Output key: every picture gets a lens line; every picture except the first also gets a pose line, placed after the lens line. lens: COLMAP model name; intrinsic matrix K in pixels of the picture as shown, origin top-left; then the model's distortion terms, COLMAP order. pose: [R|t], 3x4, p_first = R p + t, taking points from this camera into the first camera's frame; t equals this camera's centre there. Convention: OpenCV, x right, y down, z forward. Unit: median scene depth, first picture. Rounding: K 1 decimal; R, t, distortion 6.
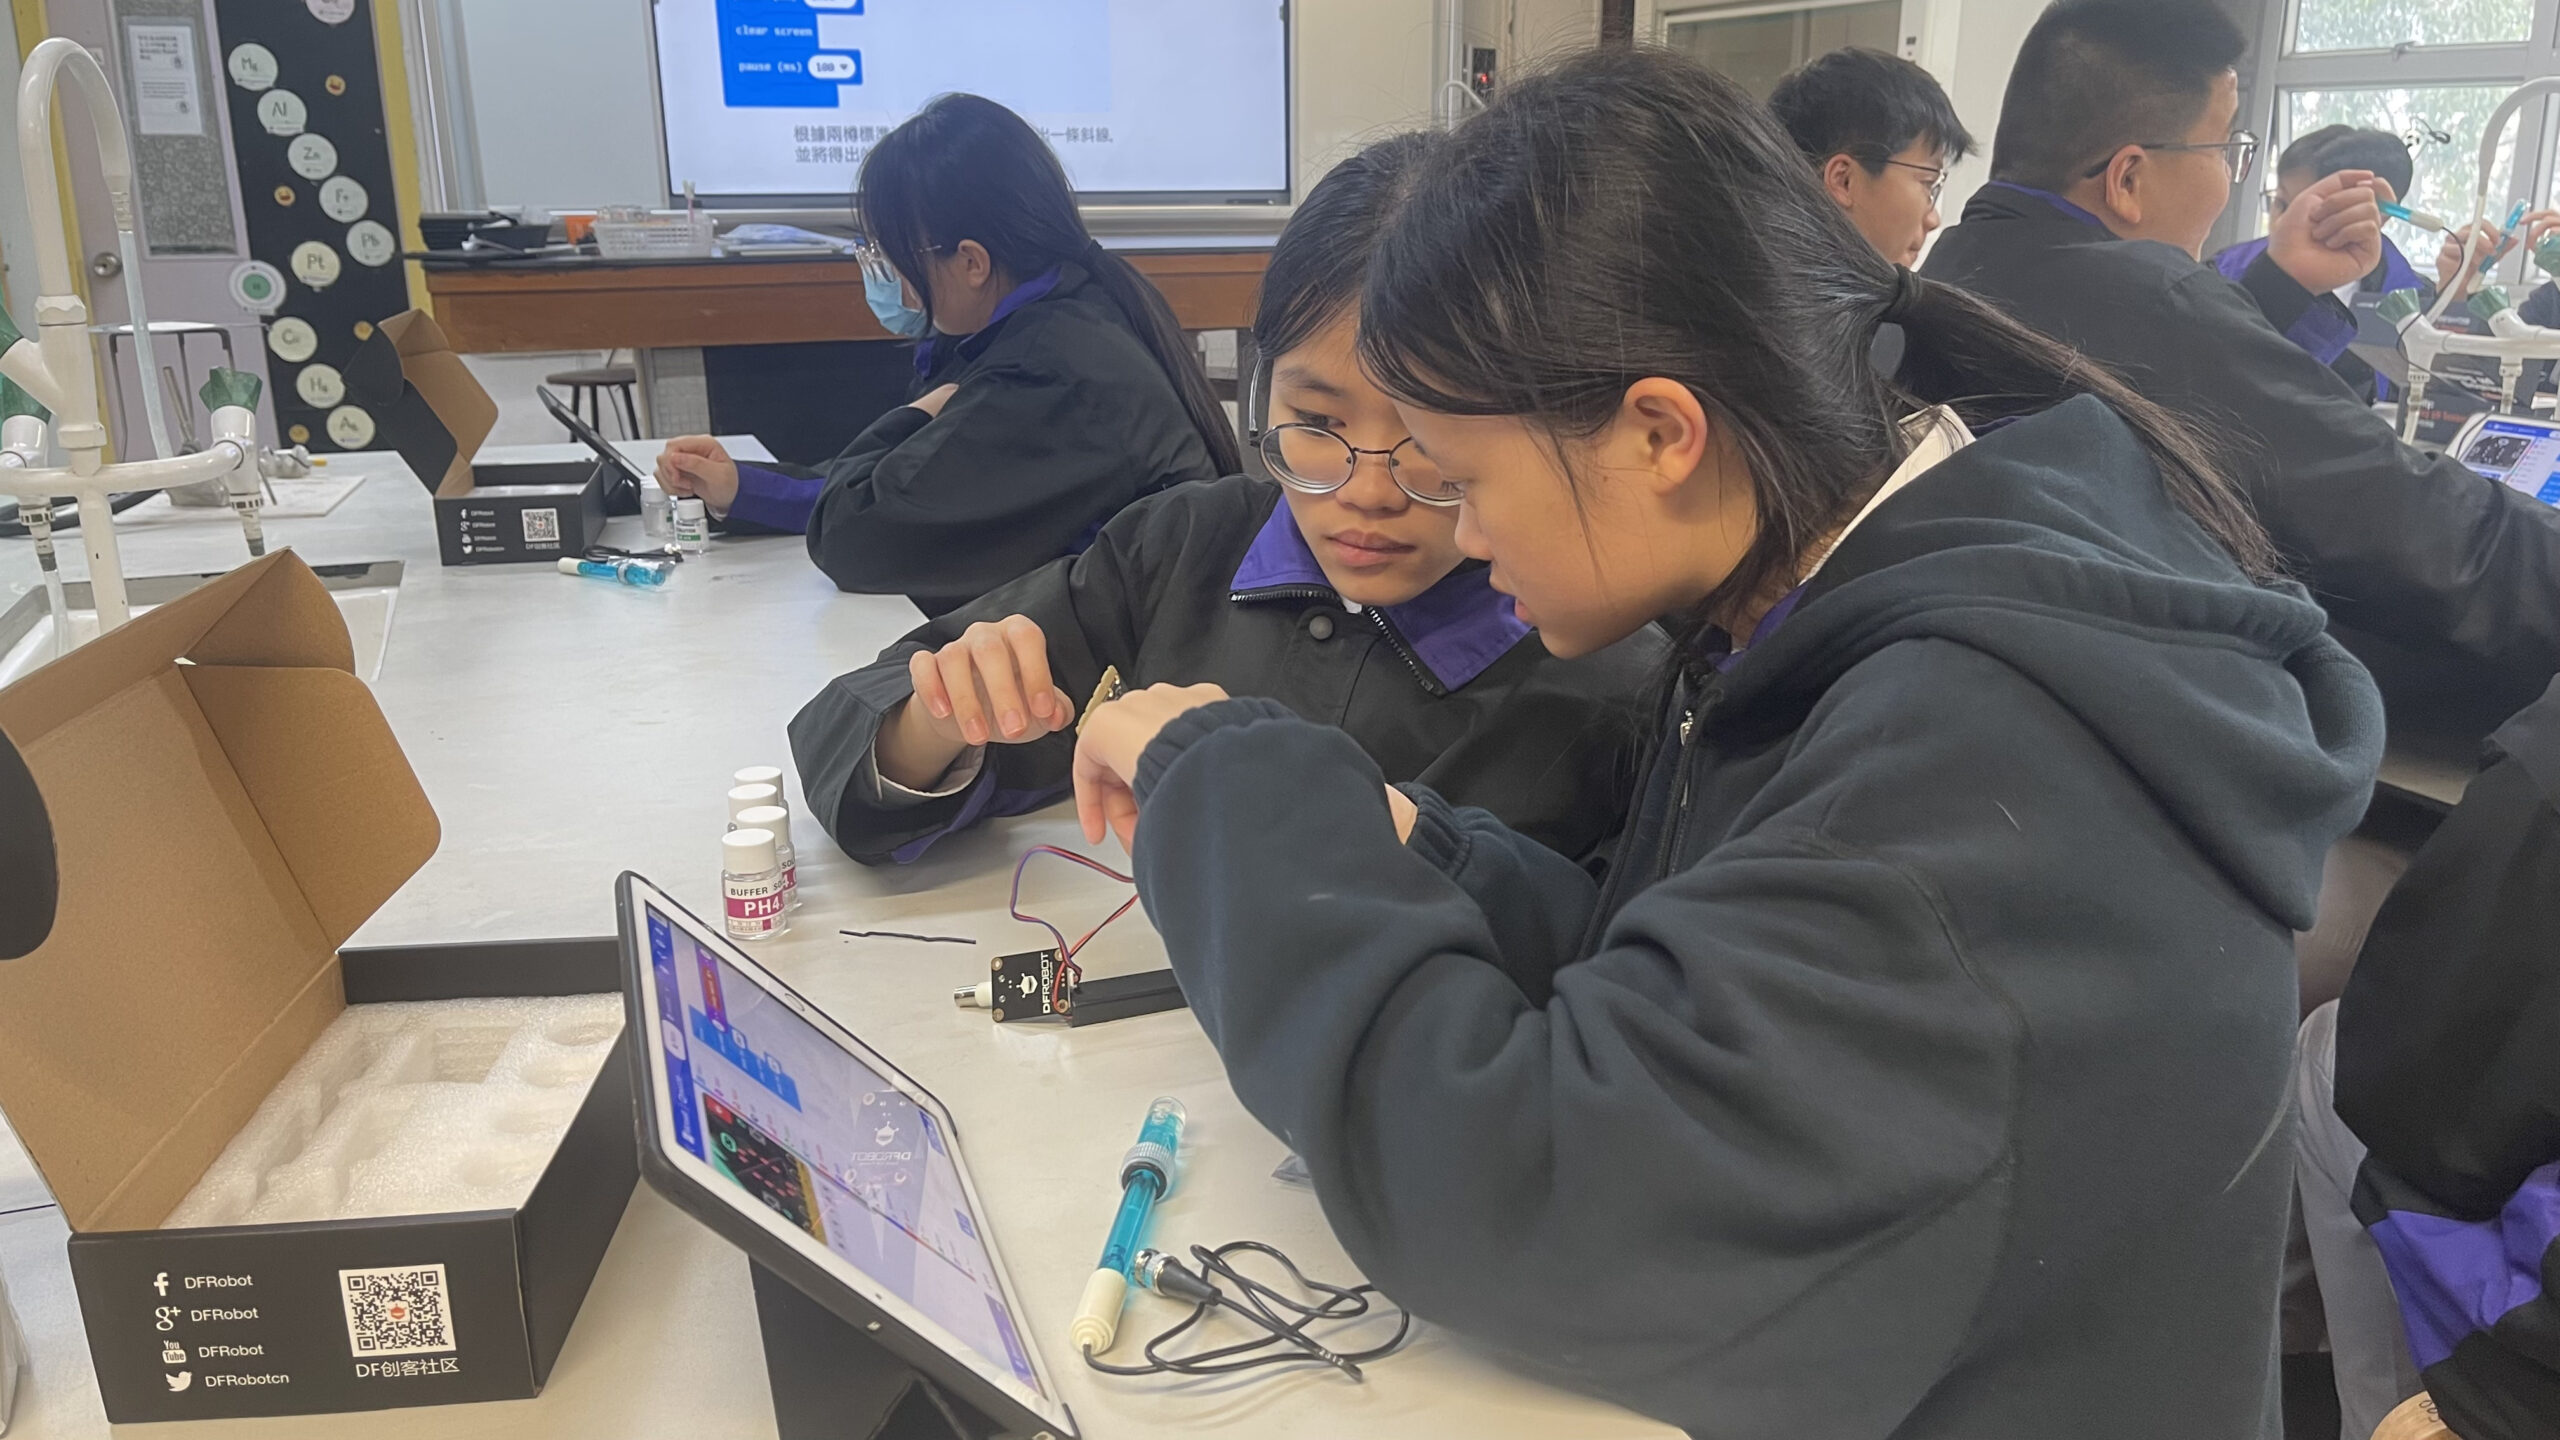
lens RADIAL K [[1917.8, 0, 1282.3], [0, 1917.8, 721.5], [0, 0, 1]] dist [0.021350, -0.033292]
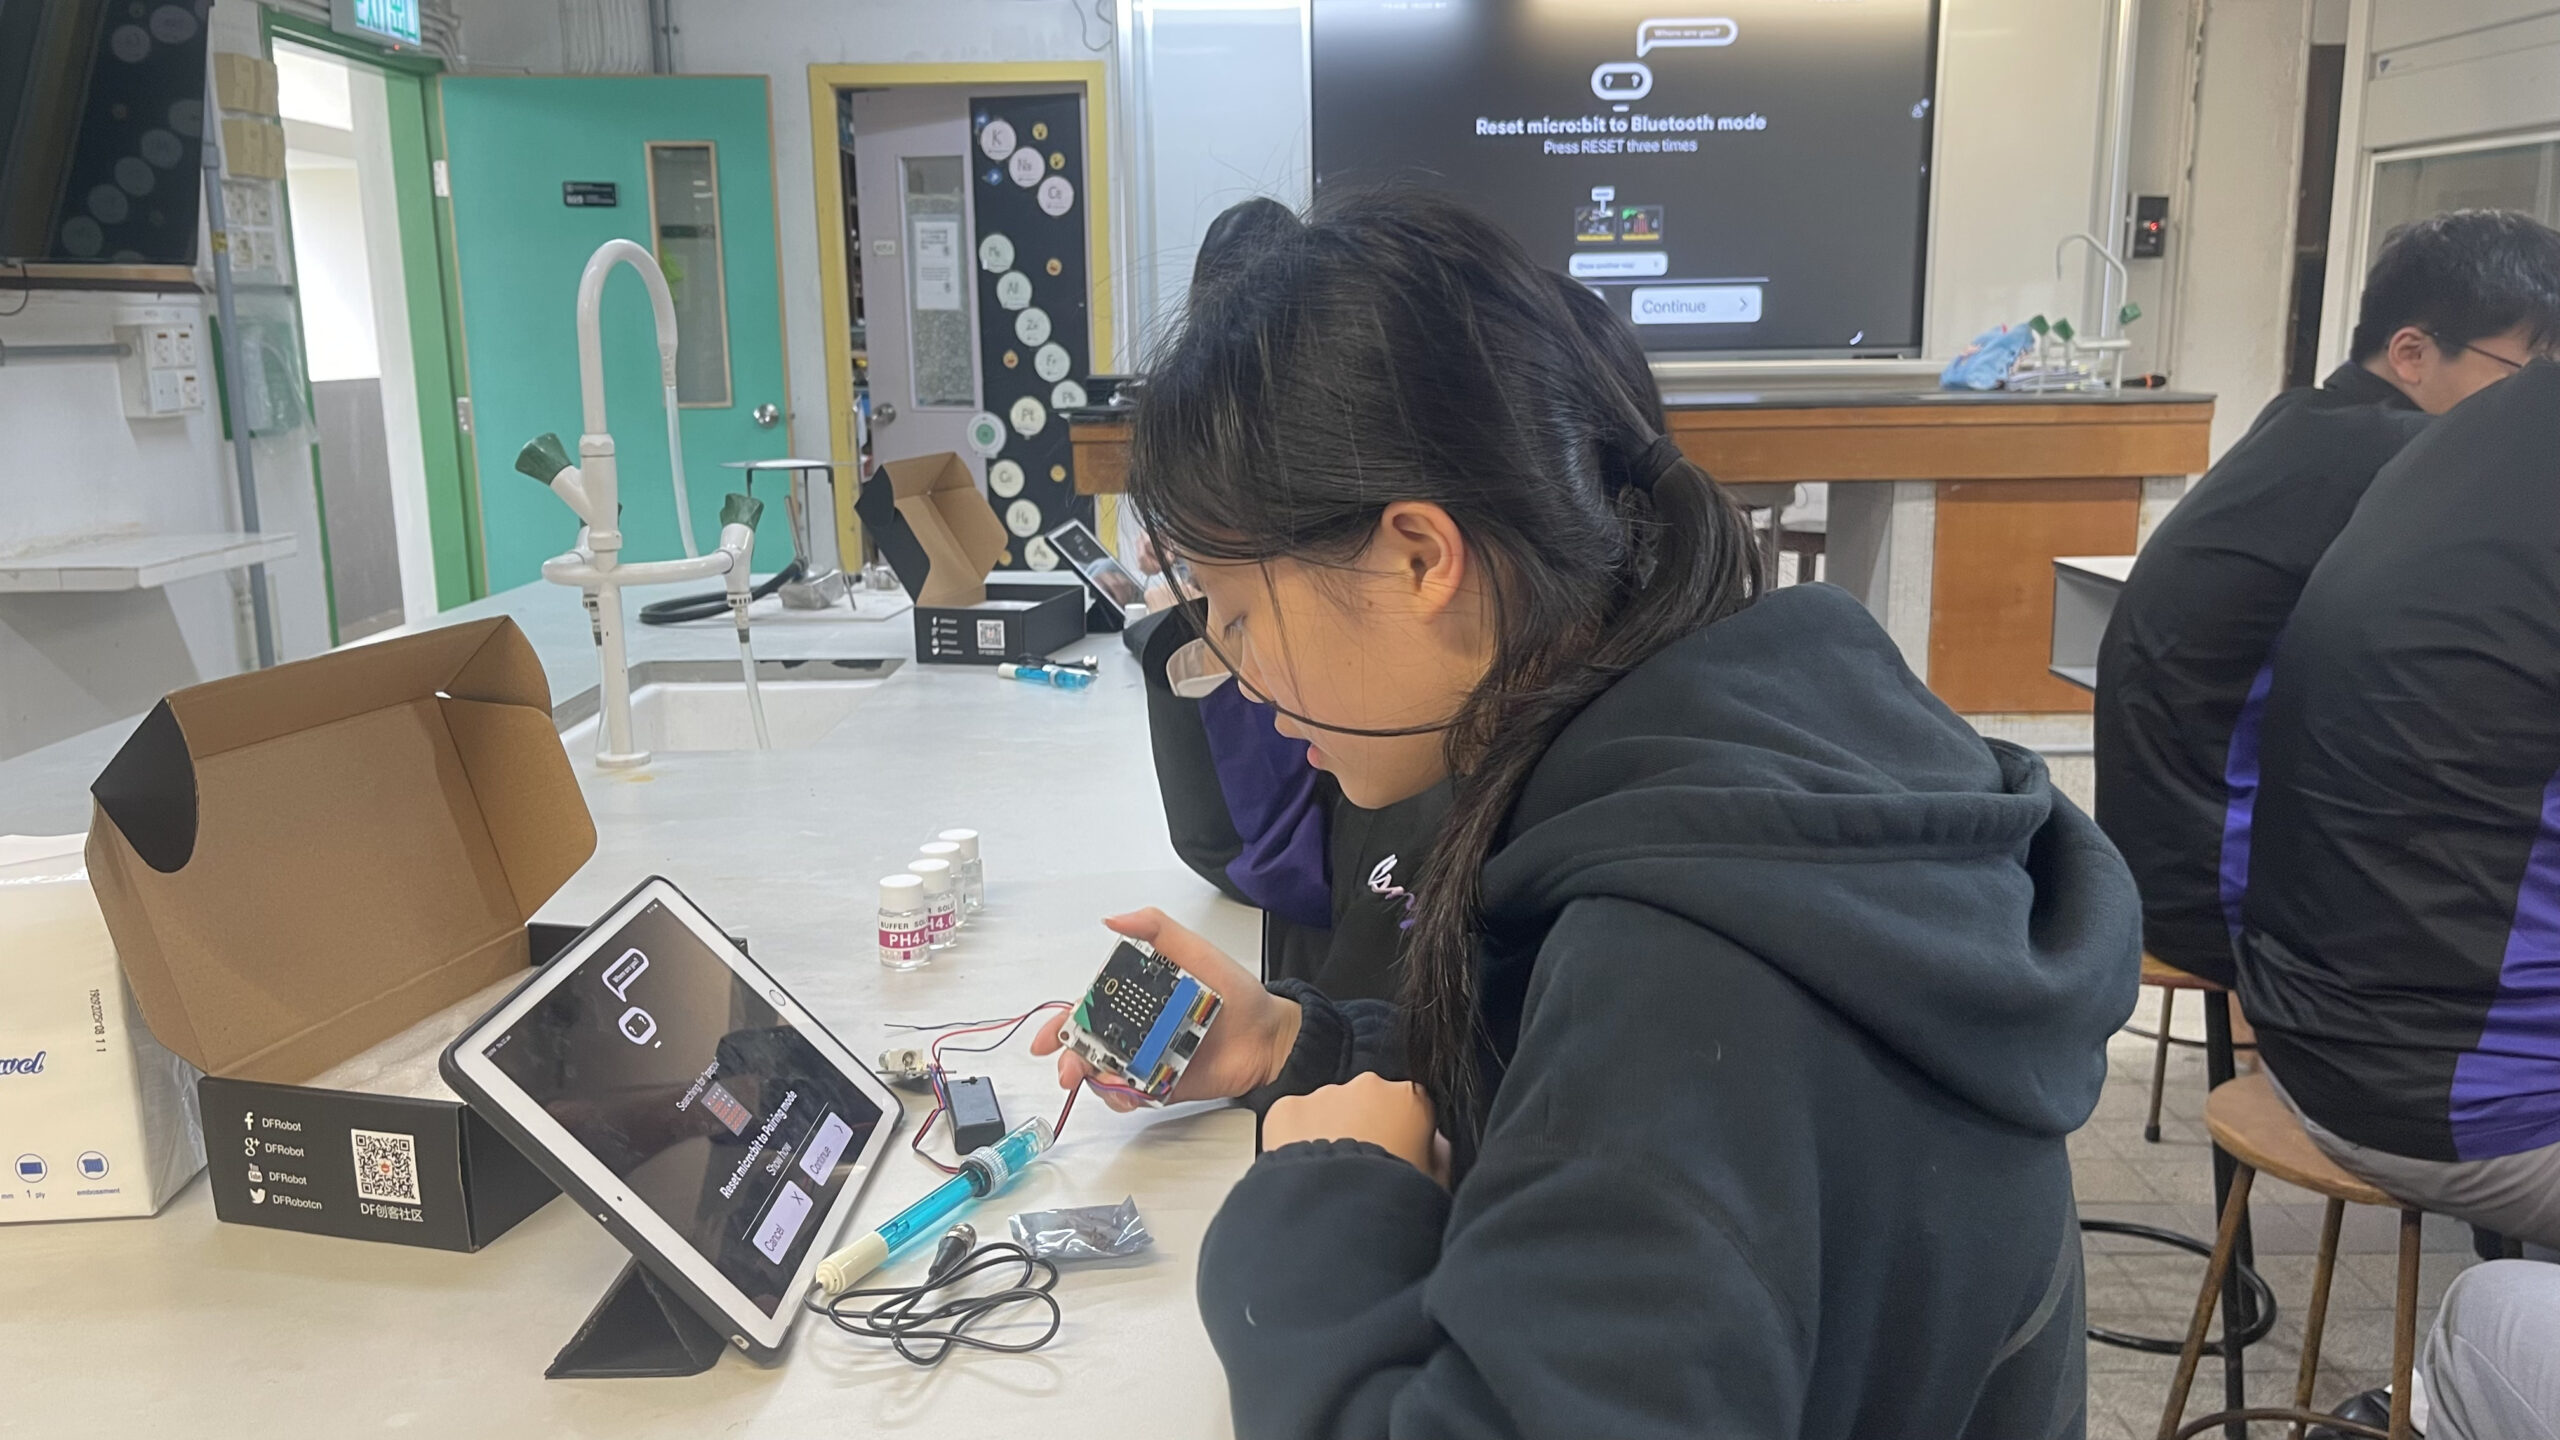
lens RADIAL K [[1917.8, 0, 1283.8], [0, 1917.8, 707.0], [0, 0, 1]] dist [0.021350, -0.033292]
pose [[0.930777, 0.058127, -0.360936, 0.206042], [-0.088817, 0.993654, -0.069019, 0.007974], [0.354634, 0.096299, 0.930033, -0.021625]]
